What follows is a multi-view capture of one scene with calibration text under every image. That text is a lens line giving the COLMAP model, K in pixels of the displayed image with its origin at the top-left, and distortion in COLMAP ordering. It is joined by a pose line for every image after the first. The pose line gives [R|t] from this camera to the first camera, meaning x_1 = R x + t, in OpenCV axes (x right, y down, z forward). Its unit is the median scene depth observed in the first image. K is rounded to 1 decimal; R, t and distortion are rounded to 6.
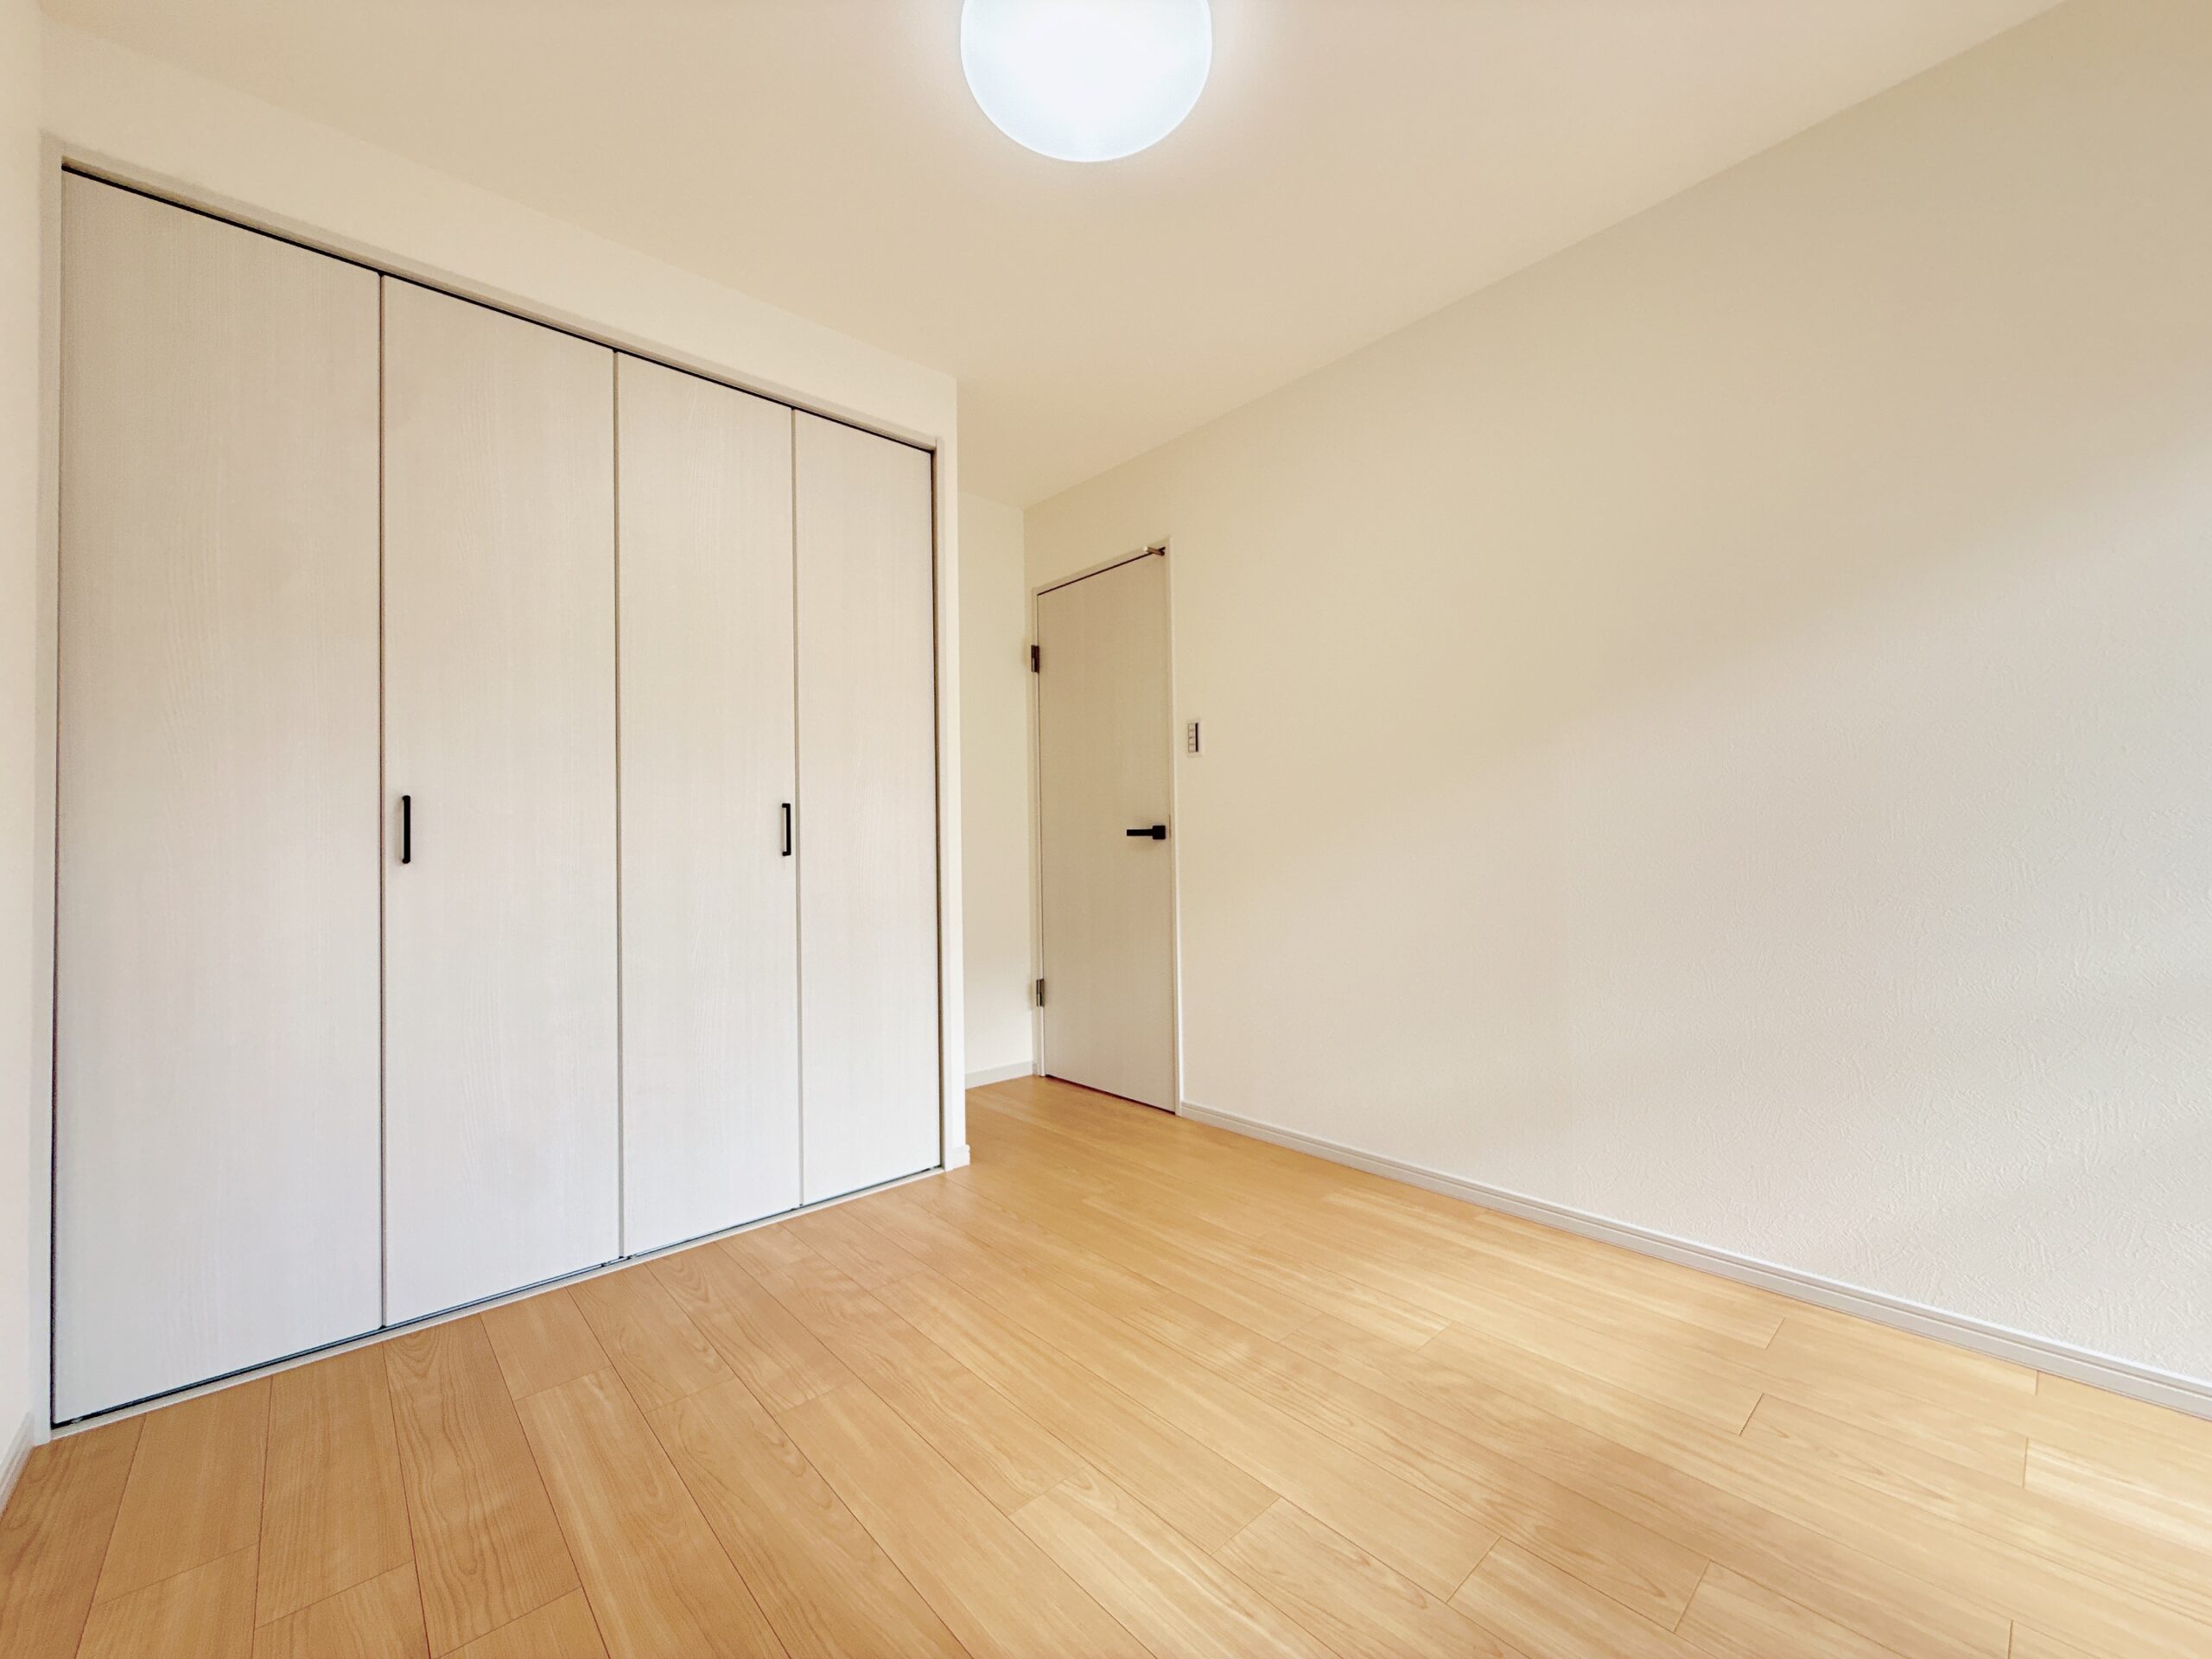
lens RADIAL K [[880.4, 0, 1104.3], [0, 880.4, 834.5], [0, 0, 1]] dist [0.000366, 0.000094]
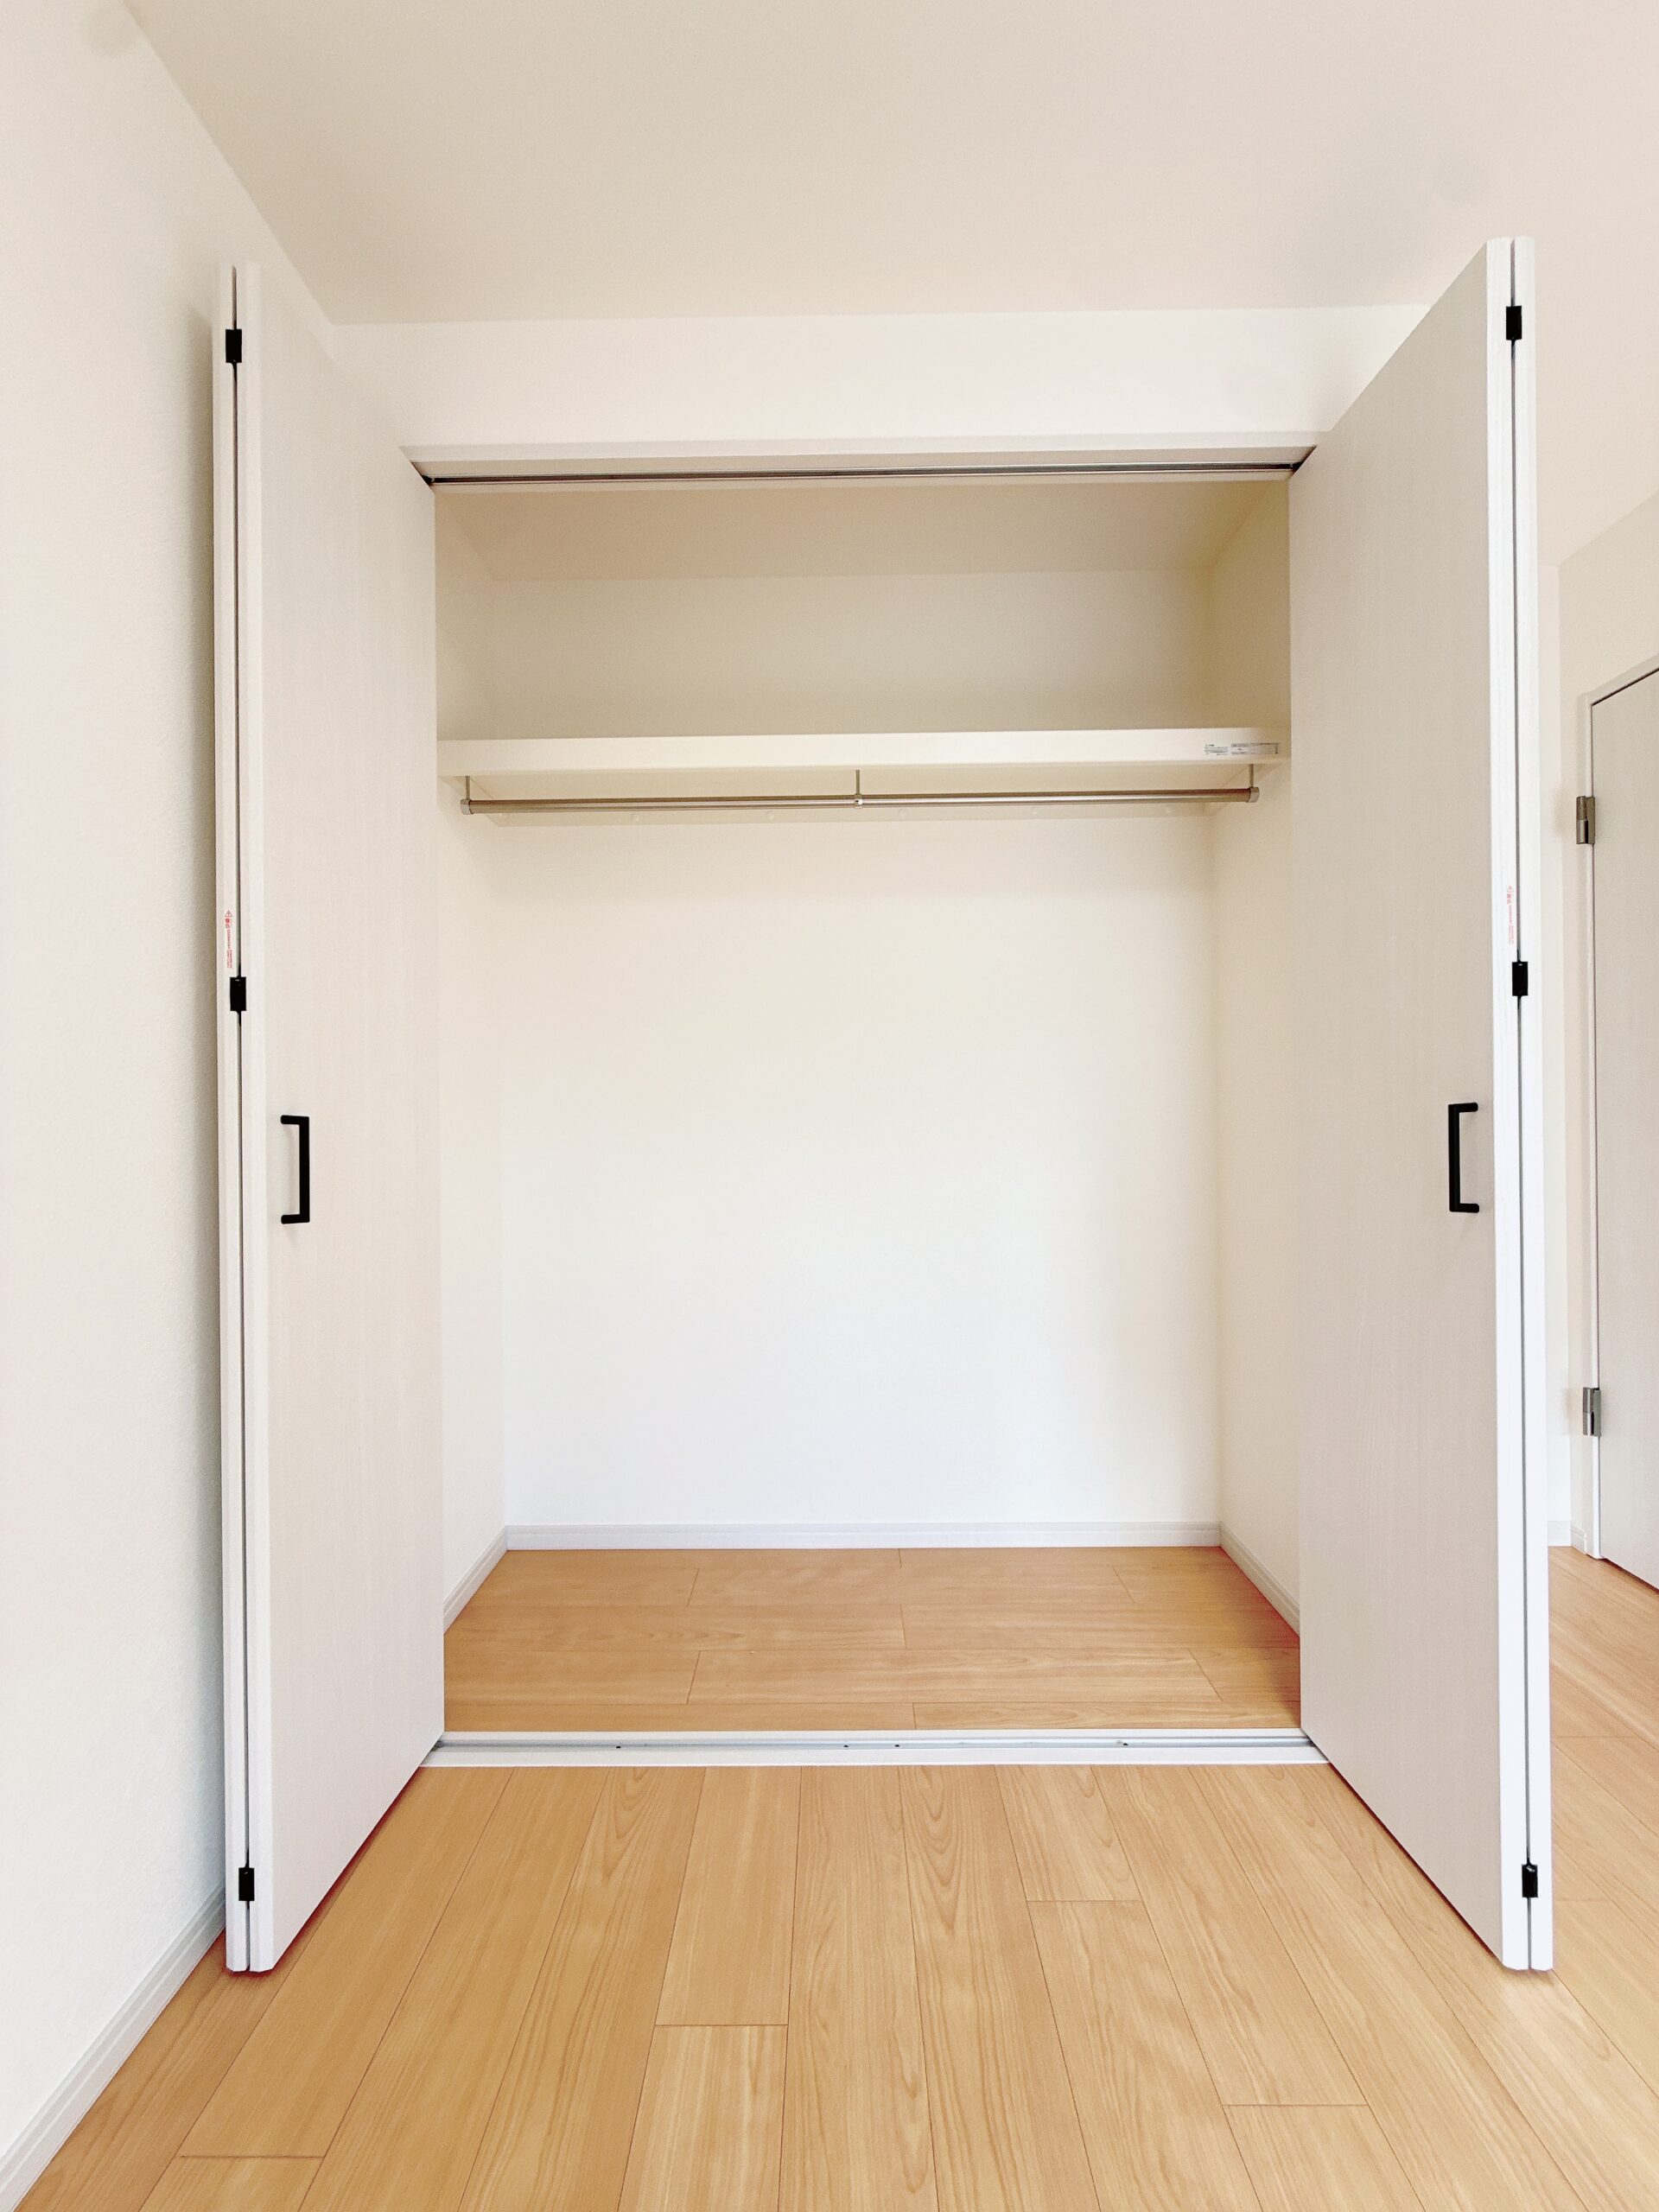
lens RADIAL K [[880.4, 0, 831.3], [0, 880.4, 1100.5], [0, 0, 1]] dist [0.000366, 0.000094]
pose [[0.735190, 0.003364, -0.677853, -0.090043], [0.006516, 0.999906, 0.012029, -0.056719], [0.677830, -0.013261, 0.735099, 0.468560]]
